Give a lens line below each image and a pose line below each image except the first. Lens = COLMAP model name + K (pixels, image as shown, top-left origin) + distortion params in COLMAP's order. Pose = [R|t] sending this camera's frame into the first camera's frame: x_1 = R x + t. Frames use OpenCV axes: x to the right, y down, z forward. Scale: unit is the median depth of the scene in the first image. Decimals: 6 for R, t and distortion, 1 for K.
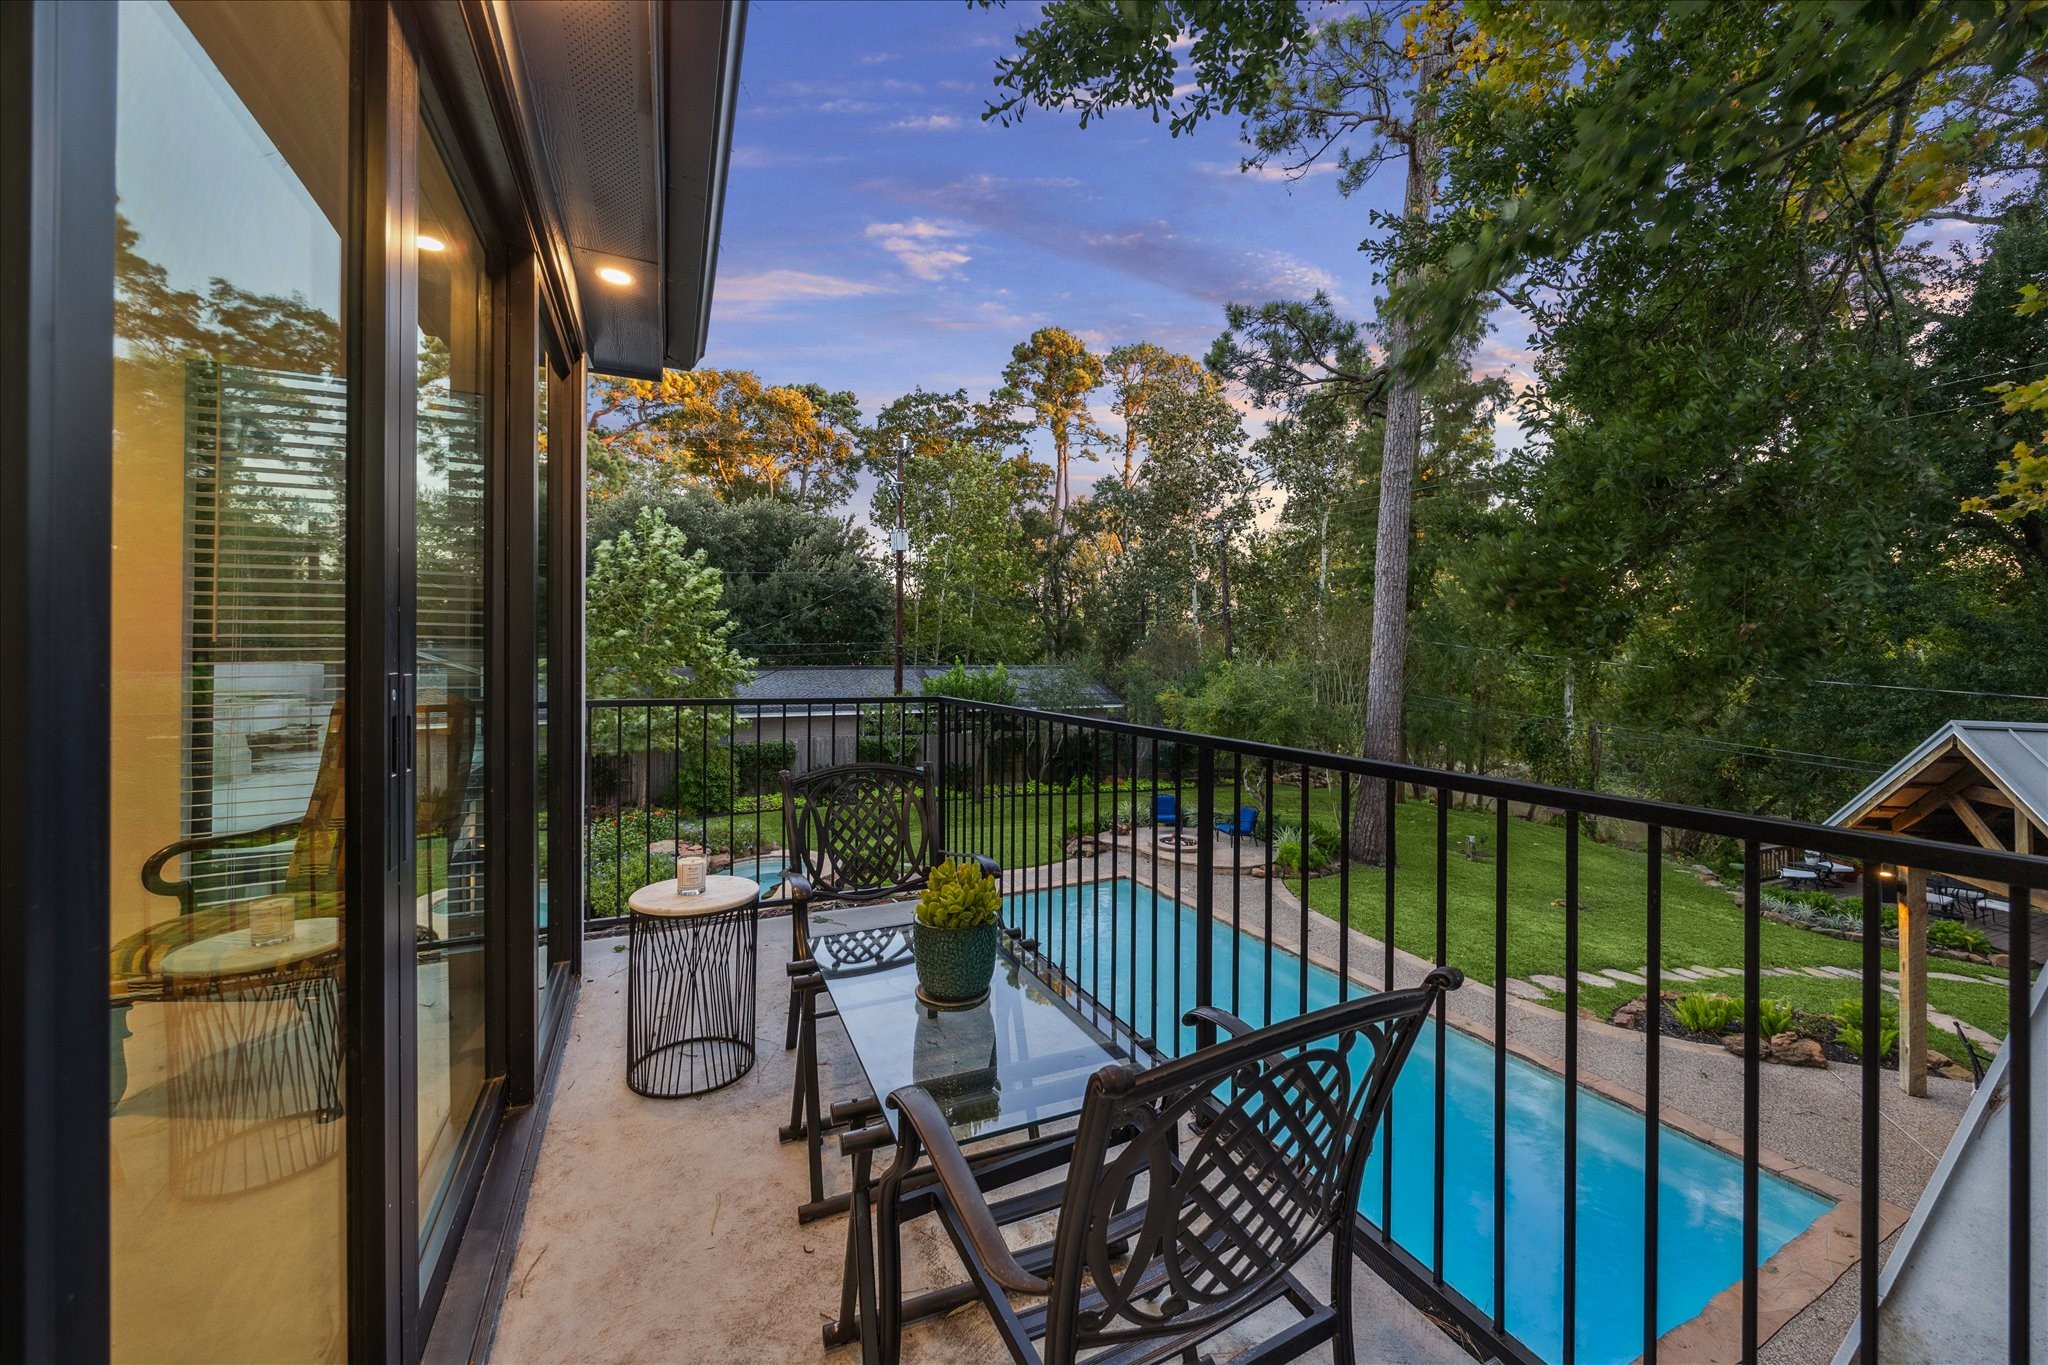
lens RADIAL K [[786.1, 0, 1028.7], [0, 786.1, 667.3], [0, 0, 1]] dist [0.001506, -0.000587]
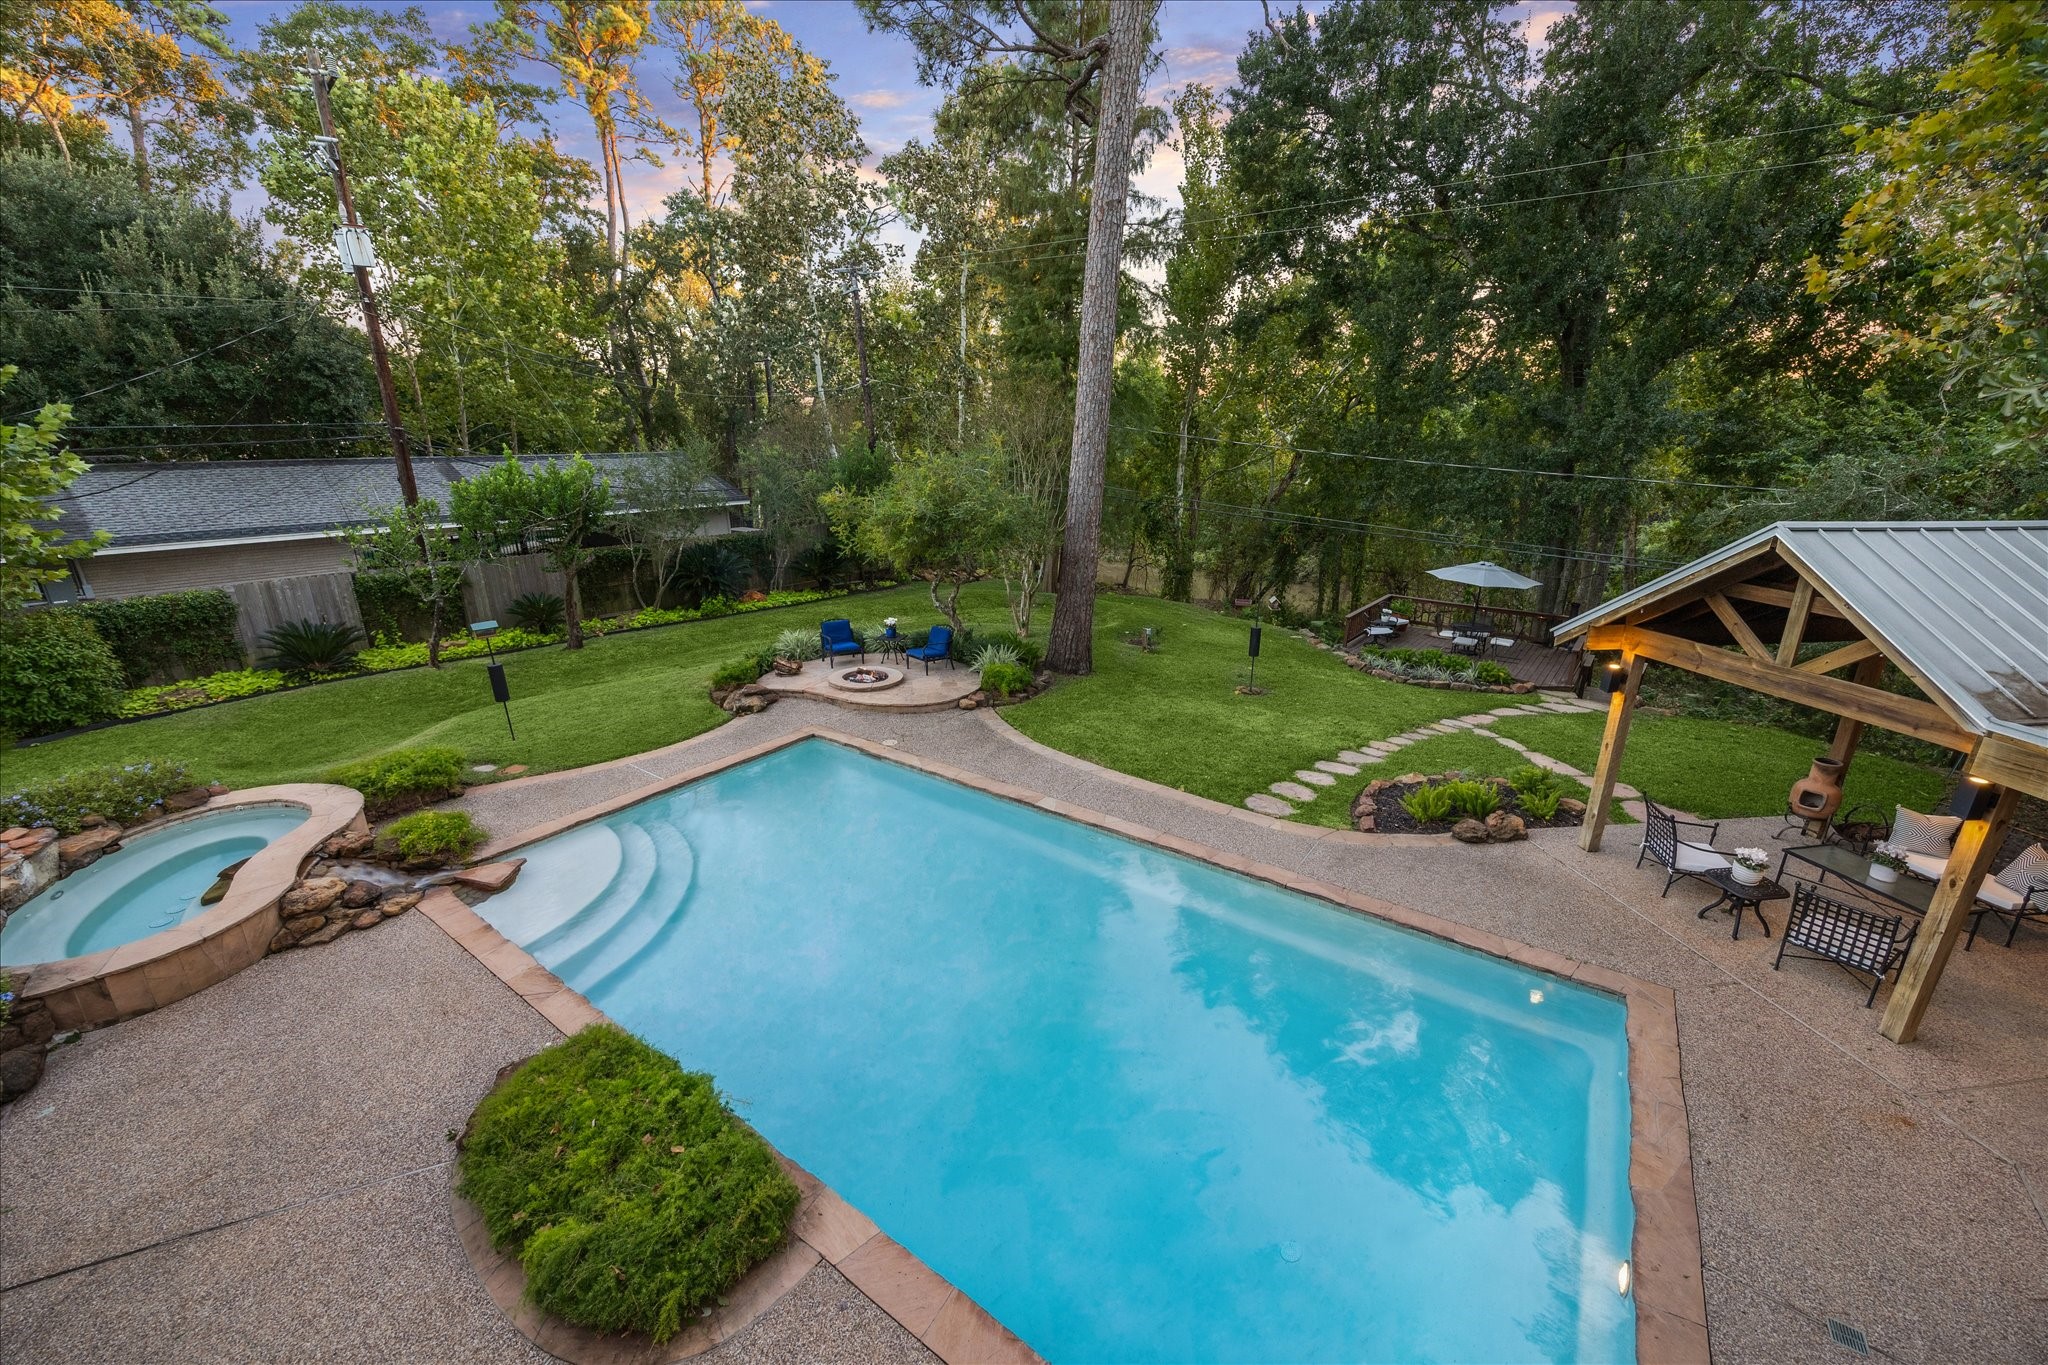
lens RADIAL K [[786.1, 0, 1020.2], [0, 786.1, 684.7], [0, 0, 1]] dist [0.001506, -0.000587]
pose [[0.887189, -0.144478, 0.438203, -0.015067], [0.011383, 0.956276, 0.292243, -0.005763], [-0.461266, -0.254287, 0.850043, 0.104056]]
